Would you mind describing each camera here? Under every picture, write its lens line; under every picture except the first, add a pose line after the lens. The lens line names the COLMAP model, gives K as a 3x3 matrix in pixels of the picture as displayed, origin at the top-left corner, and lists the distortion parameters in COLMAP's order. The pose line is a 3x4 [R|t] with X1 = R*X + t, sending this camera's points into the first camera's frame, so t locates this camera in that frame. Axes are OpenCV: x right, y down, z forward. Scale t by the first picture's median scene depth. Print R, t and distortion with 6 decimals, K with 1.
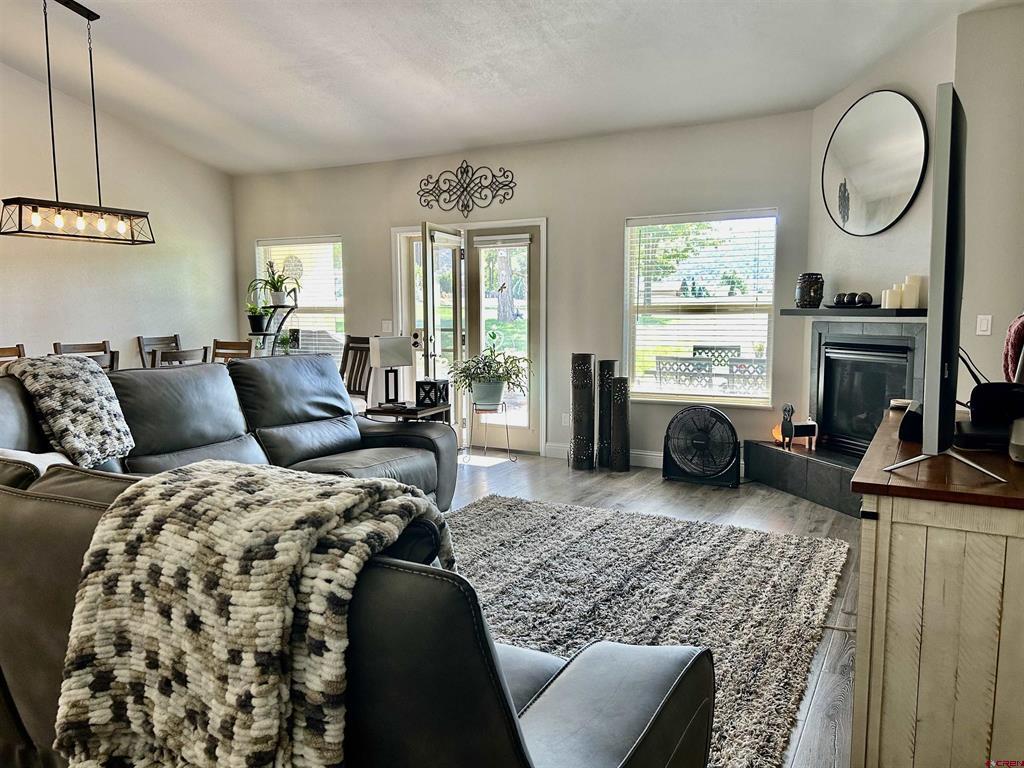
lens RADIAL K [[765.1, 0, 515.1], [0, 765.1, 389.1], [0, 0, 1]] dist [0.083895, -0.100852]
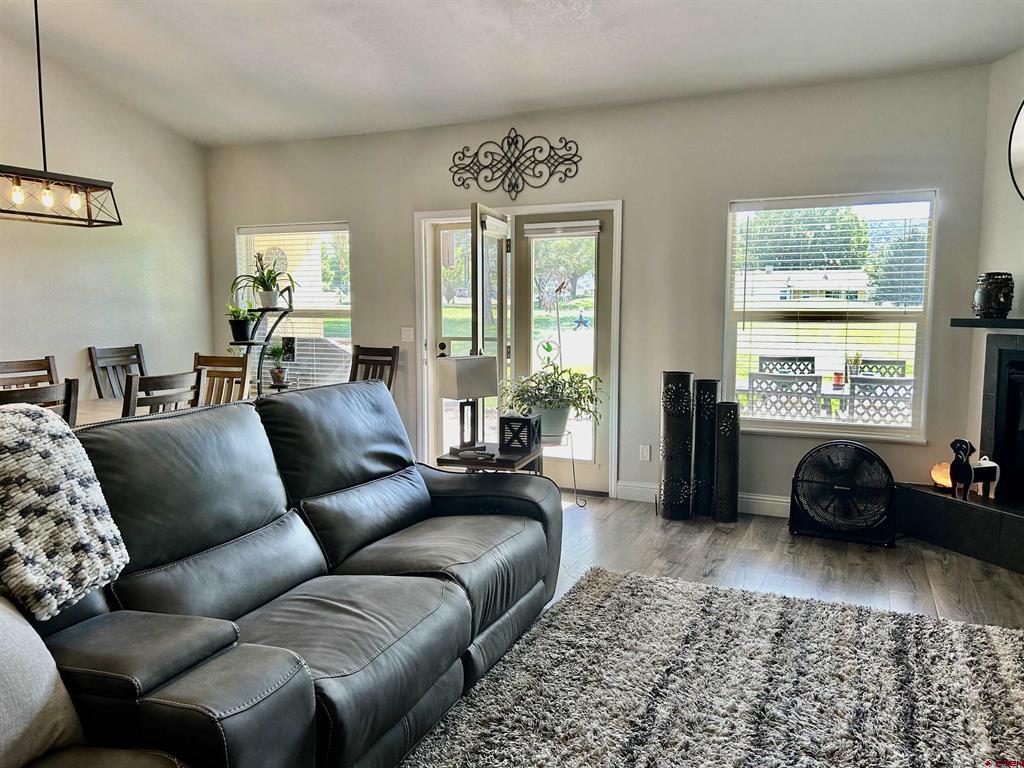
lens RADIAL K [[765.1, 0, 515.1], [0, 765.1, 389.1], [0, 0, 1]] dist [0.083895, -0.100852]
pose [[0.997364, -0.002947, 0.072507, -0.137936], [0.002773, 0.999993, 0.002494, -0.031680], [-0.072514, -0.002287, 0.997365, 0.225907]]
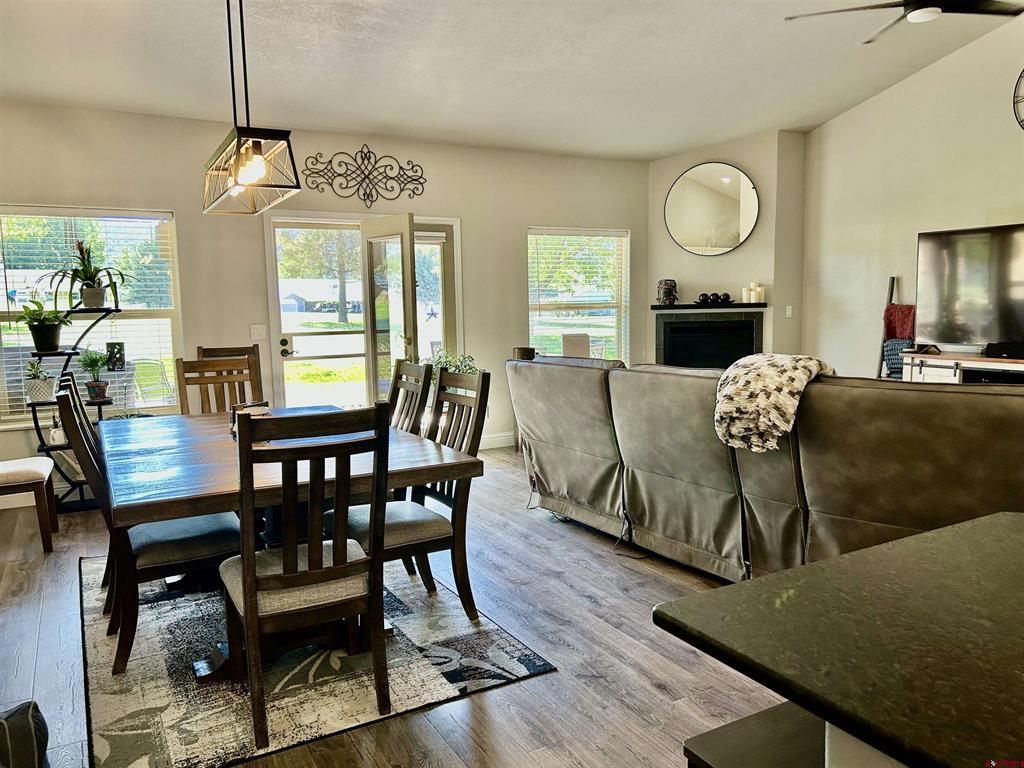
lens RADIAL K [[765.0, 0, 519.7], [0, 765.0, 395.5], [0, 0, 1]] dist [0.059900, -0.079386]
pose [[0.525644, -0.106502, 0.844012, -0.864877], [0.103337, 0.992779, 0.060916, -0.045758], [-0.844405, 0.055198, 0.532854, 0.428765]]
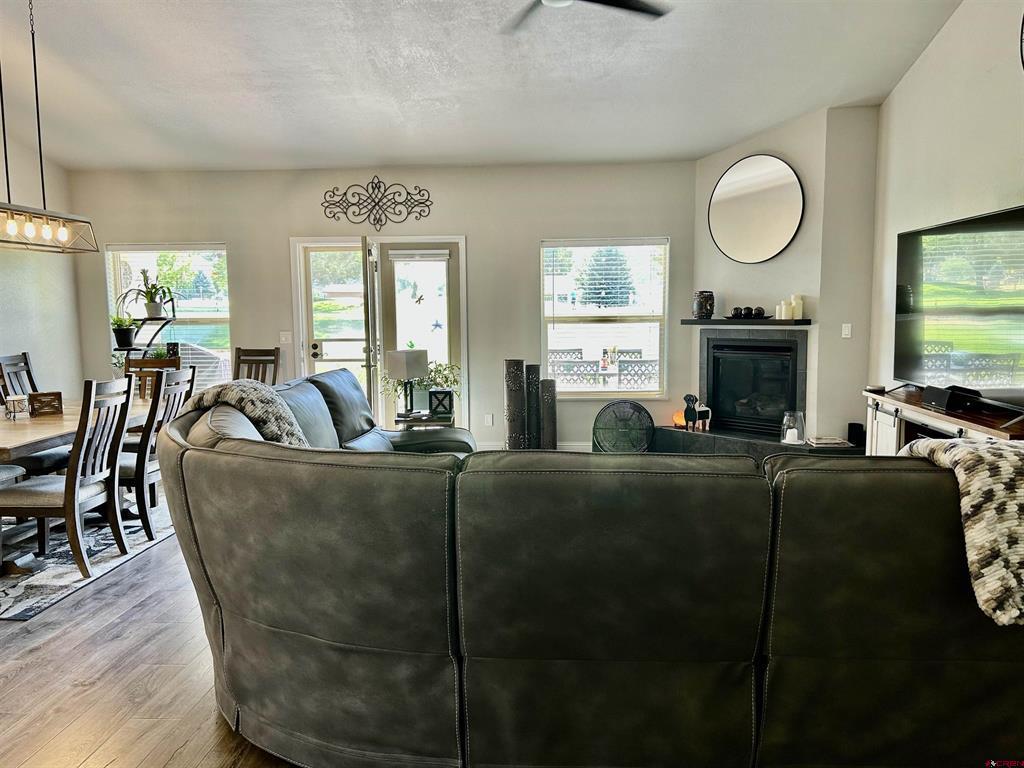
lens RADIAL K [[765.0, 0, 519.7], [0, 765.0, 395.5], [0, 0, 1]] dist [0.059900, -0.079386]
pose [[0.907909, -0.051527, 0.415988, -0.377671], [0.048605, 0.998663, 0.017619, -0.013548], [-0.416340, 0.004223, 0.909199, -0.018680]]
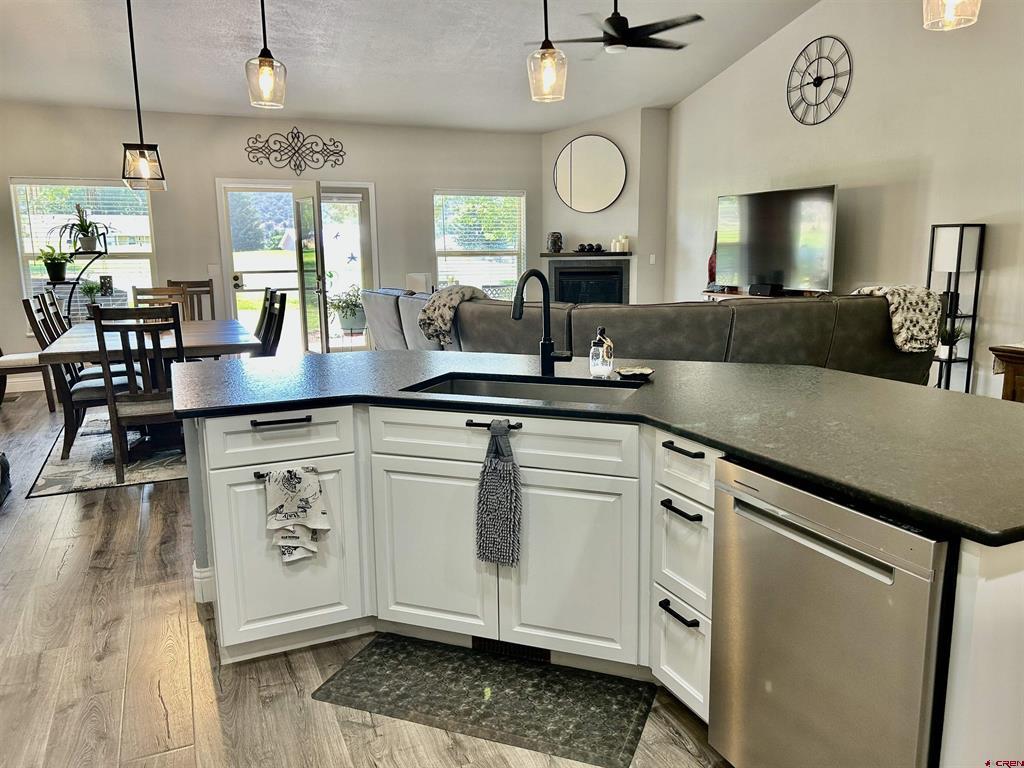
lens RADIAL K [[765.0, 0, 519.7], [0, 765.0, 395.5], [0, 0, 1]] dist [0.059900, -0.079386]
pose [[0.600642, -0.149928, 0.785334, -0.963322], [0.090067, 0.988696, 0.119867, 0.001150], [-0.794428, -0.001264, 0.607356, 0.002048]]
